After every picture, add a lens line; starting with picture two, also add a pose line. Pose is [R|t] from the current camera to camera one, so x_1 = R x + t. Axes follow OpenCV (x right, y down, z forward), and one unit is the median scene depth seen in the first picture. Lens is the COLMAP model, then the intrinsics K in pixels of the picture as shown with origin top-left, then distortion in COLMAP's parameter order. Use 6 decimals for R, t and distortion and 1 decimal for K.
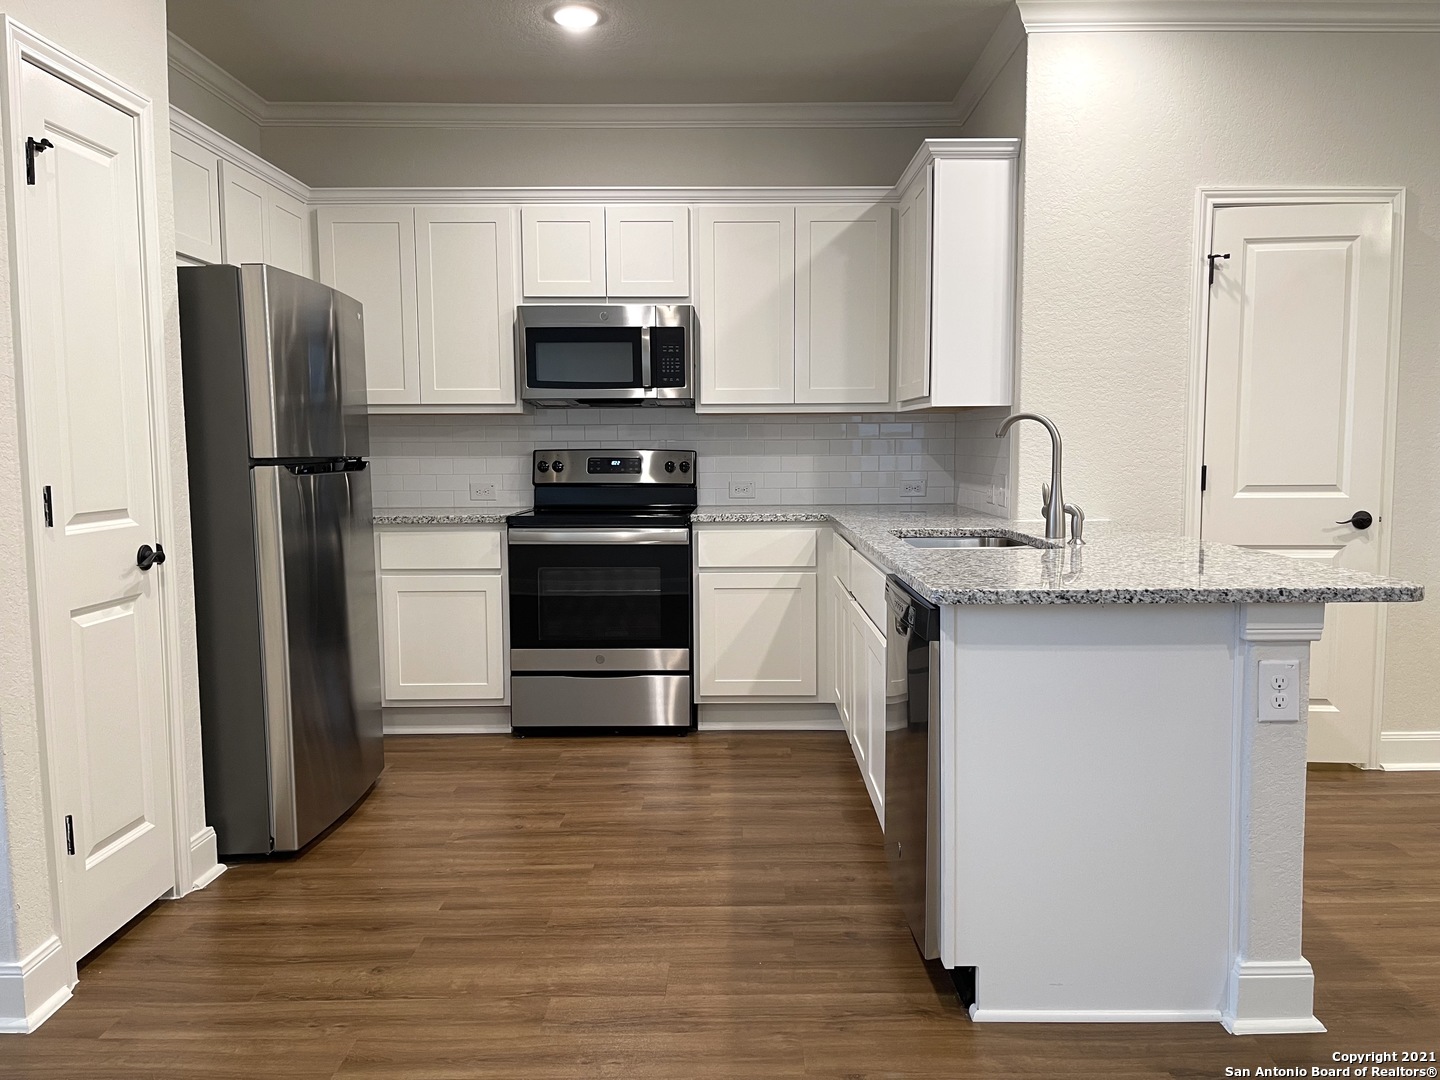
lens RADIAL K [[1084.4, 0, 739.9], [0, 1084.4, 539.0], [0, 0, 1]] dist [0.064533, -0.082170]
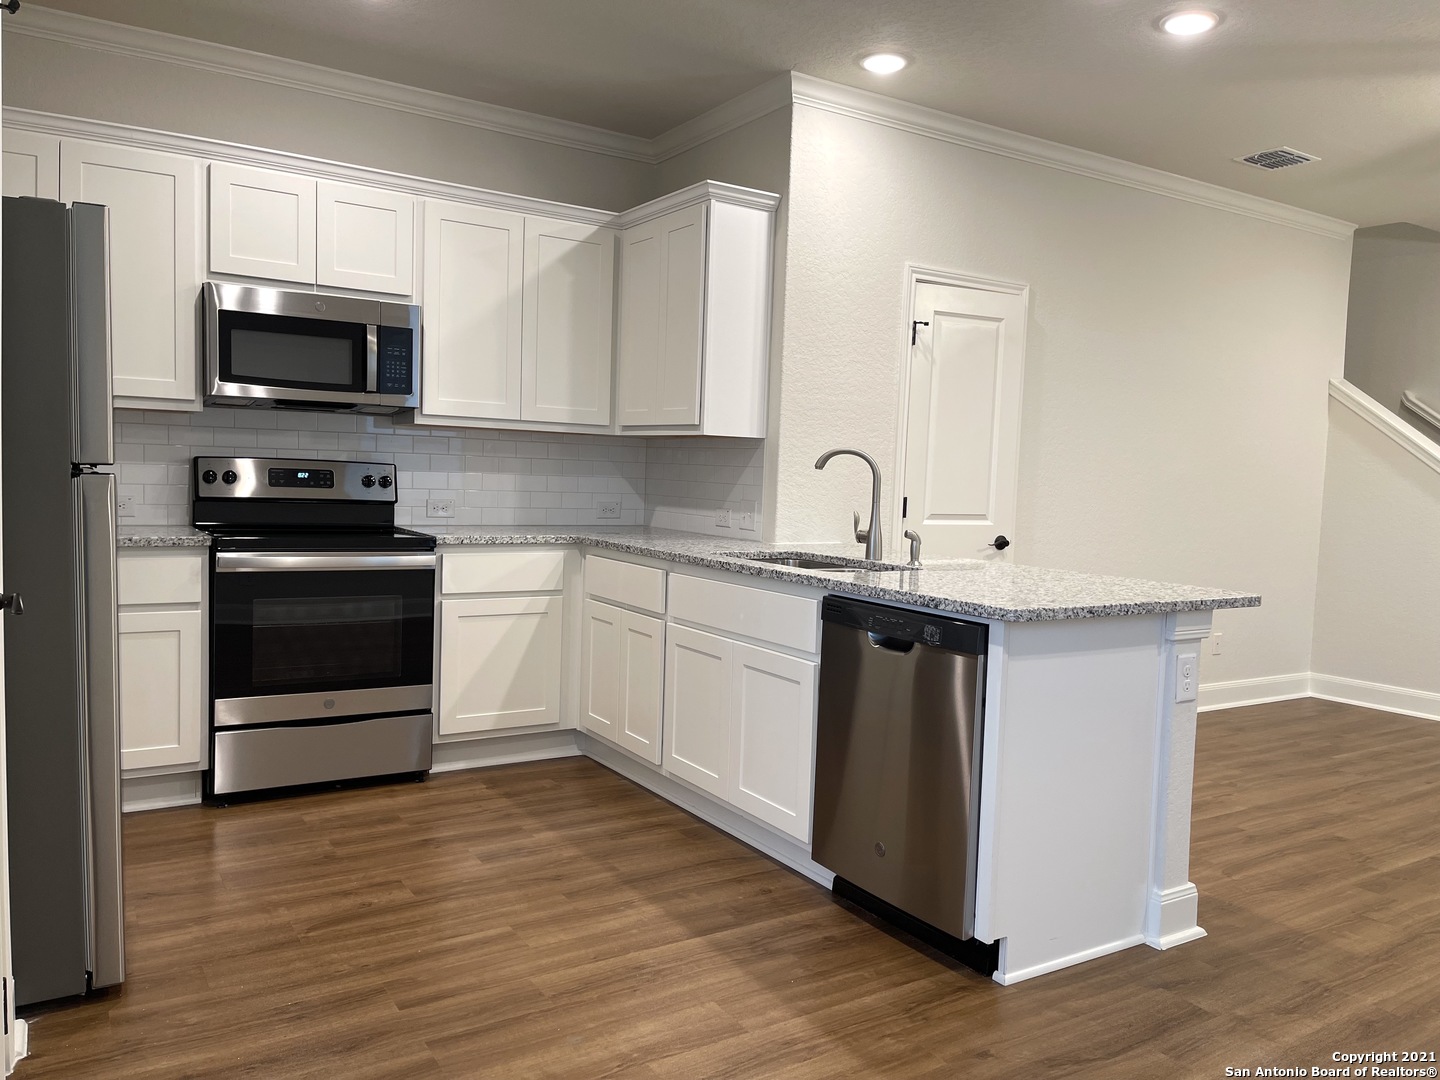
lens RADIAL K [[1084.4, 0, 731.0], [0, 1084.4, 544.1], [0, 0, 1]] dist [0.064533, -0.082170]
pose [[0.842966, -0.001769, 0.537963, -0.374583], [0.006966, 0.999947, -0.007627, -0.008130], [-0.537921, 0.010177, 0.842934, 0.108044]]
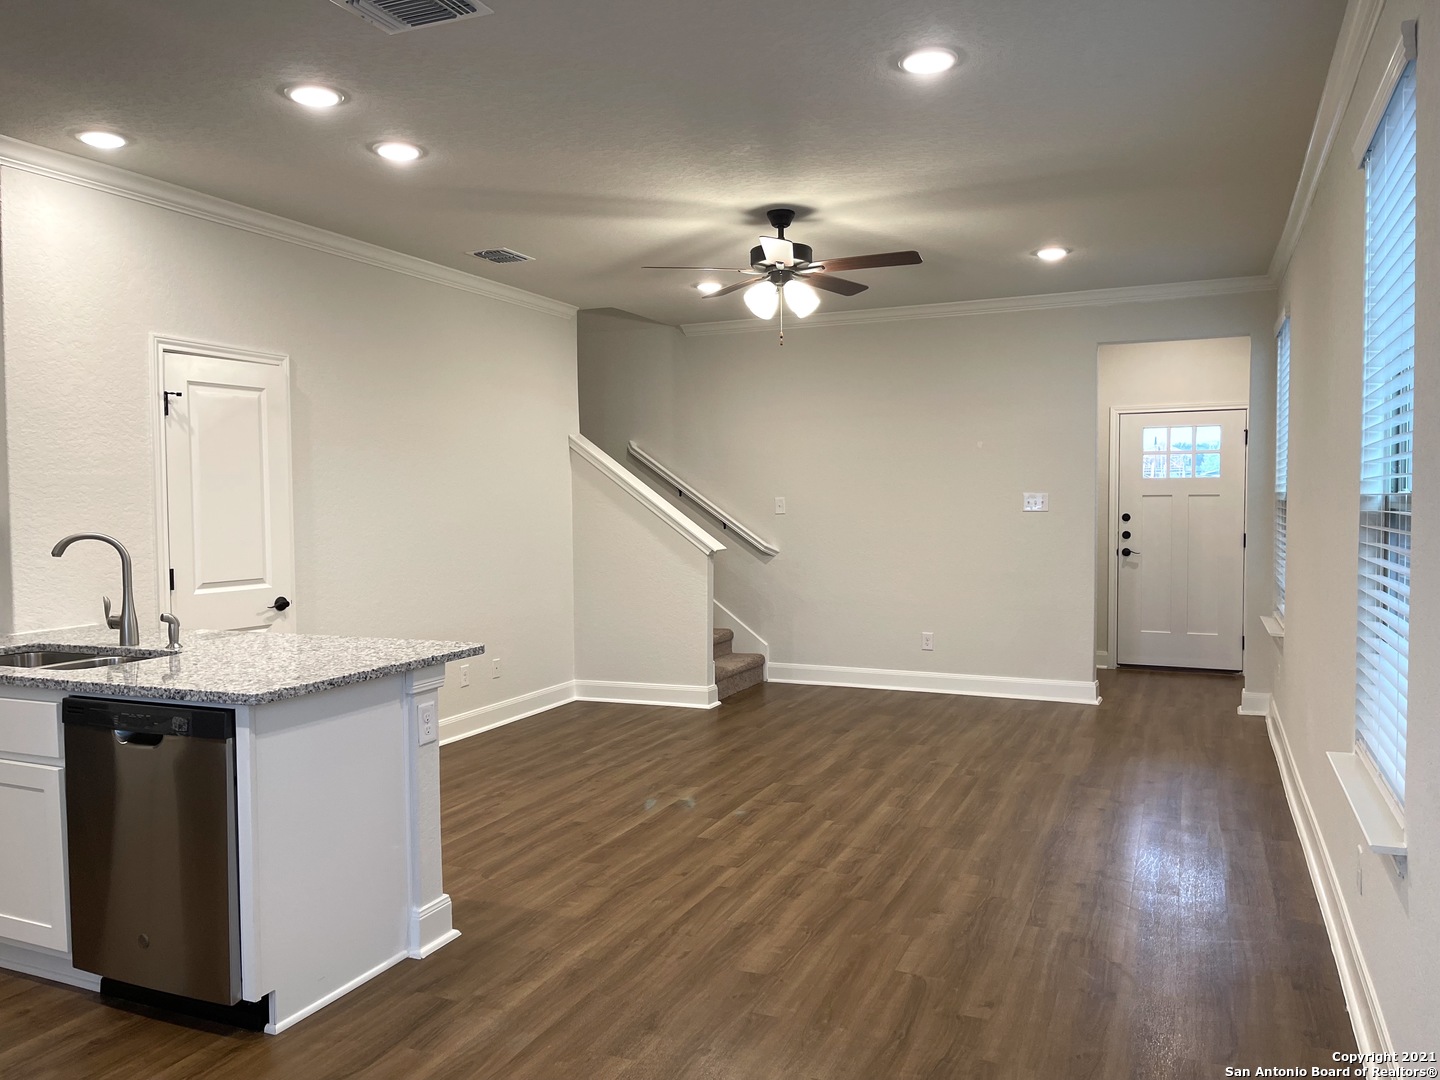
lens RADIAL K [[1084.4, 0, 726.4], [0, 1084.4, 546.5], [0, 0, 1]] dist [0.064533, -0.082170]
pose [[0.397803, -0.039507, 0.916620, -0.415455], [0.088629, 0.996055, 0.004466, -0.044157], [-0.913180, 0.079463, 0.399735, -0.010445]]
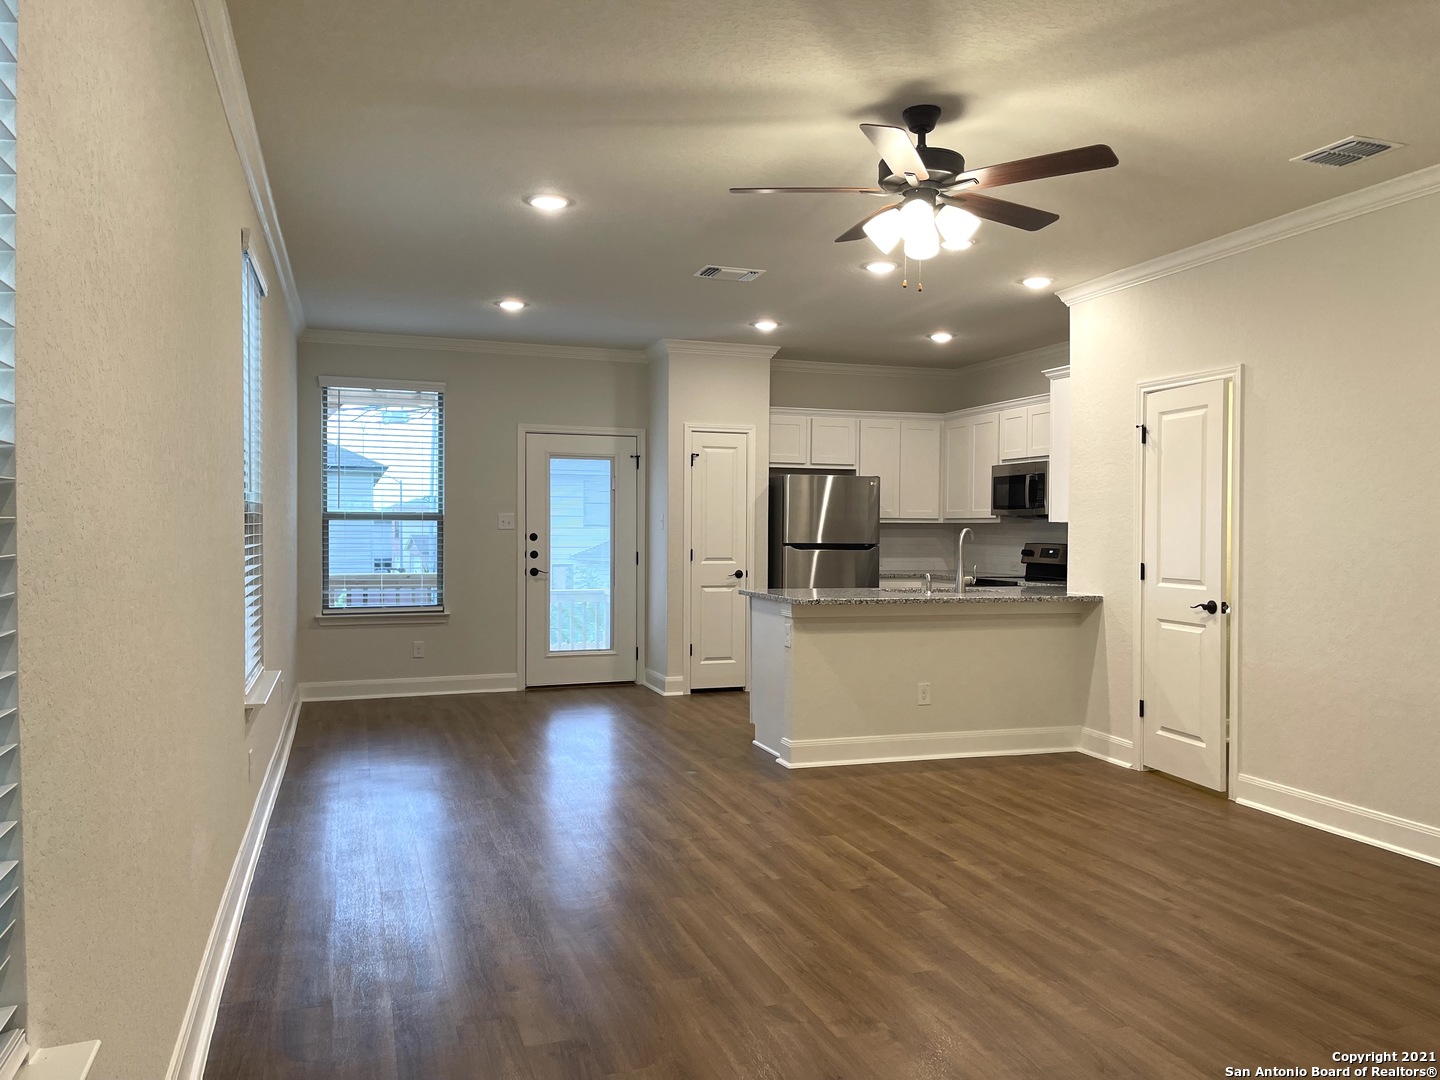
lens RADIAL K [[1084.4, 0, 730.3], [0, 1084.4, 536.1], [0, 0, 1]] dist [0.064533, -0.082170]
pose [[0.327395, 0.016957, -0.944735, 1.664781], [-0.092332, 0.995628, -0.014127, -0.031027], [0.940366, 0.091854, 0.327529, -0.020034]]
